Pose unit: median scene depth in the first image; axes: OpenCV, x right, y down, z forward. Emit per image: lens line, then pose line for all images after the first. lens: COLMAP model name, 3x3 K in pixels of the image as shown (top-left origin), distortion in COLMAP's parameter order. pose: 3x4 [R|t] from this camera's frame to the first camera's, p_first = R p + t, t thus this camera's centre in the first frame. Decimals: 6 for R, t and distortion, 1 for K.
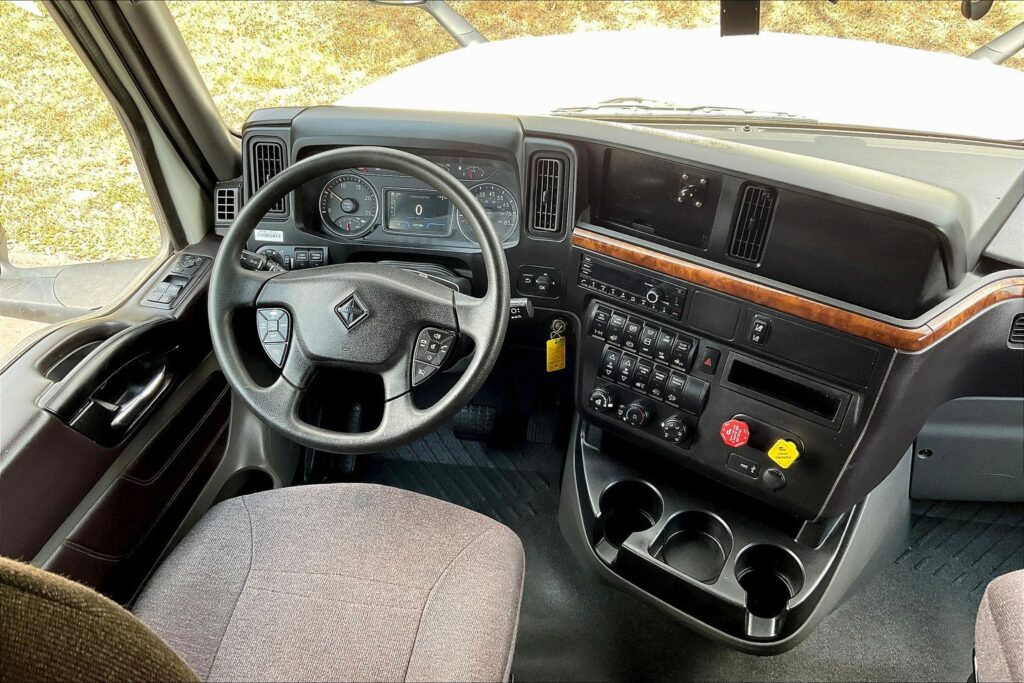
lens RADIAL K [[852.5, 0, 512.0], [0, 852.5, 341.5], [0, 0, 1]] dist [0.107505, -0.217686]
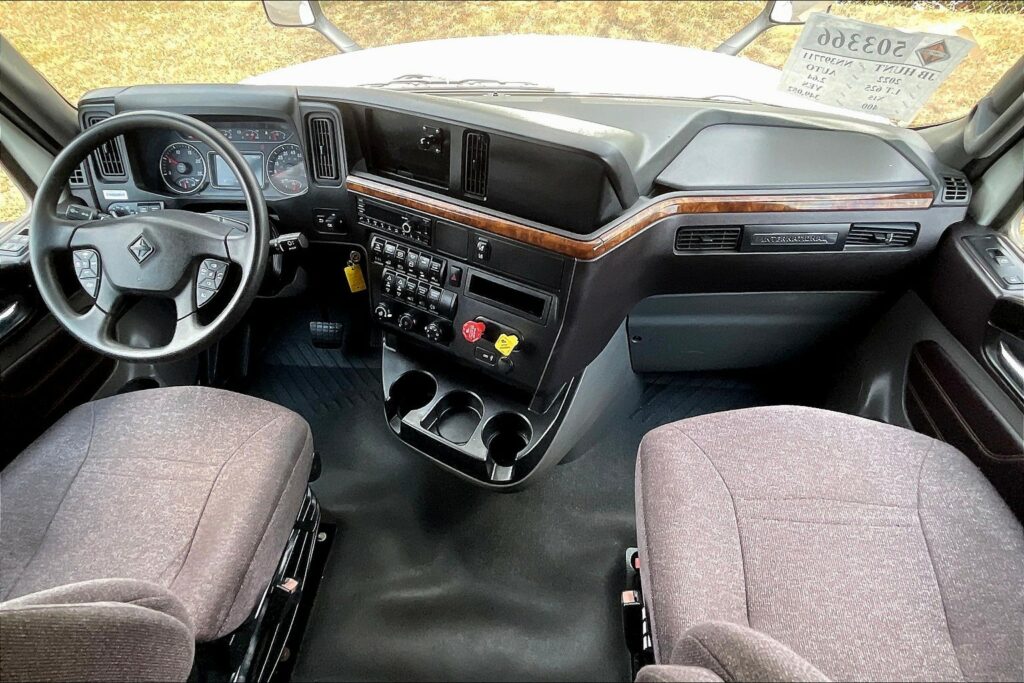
lens RADIAL K [[560.6, 0, 503.5], [0, 560.6, 342.4], [0, 0, 1]] dist [0.003573, -0.016062]
pose [[0.997457, -0.053707, 0.046855, 0.255737], [0.048288, 0.992762, 0.109967, 0.031354], [-0.052421, -0.107425, 0.992830, 0.151379]]
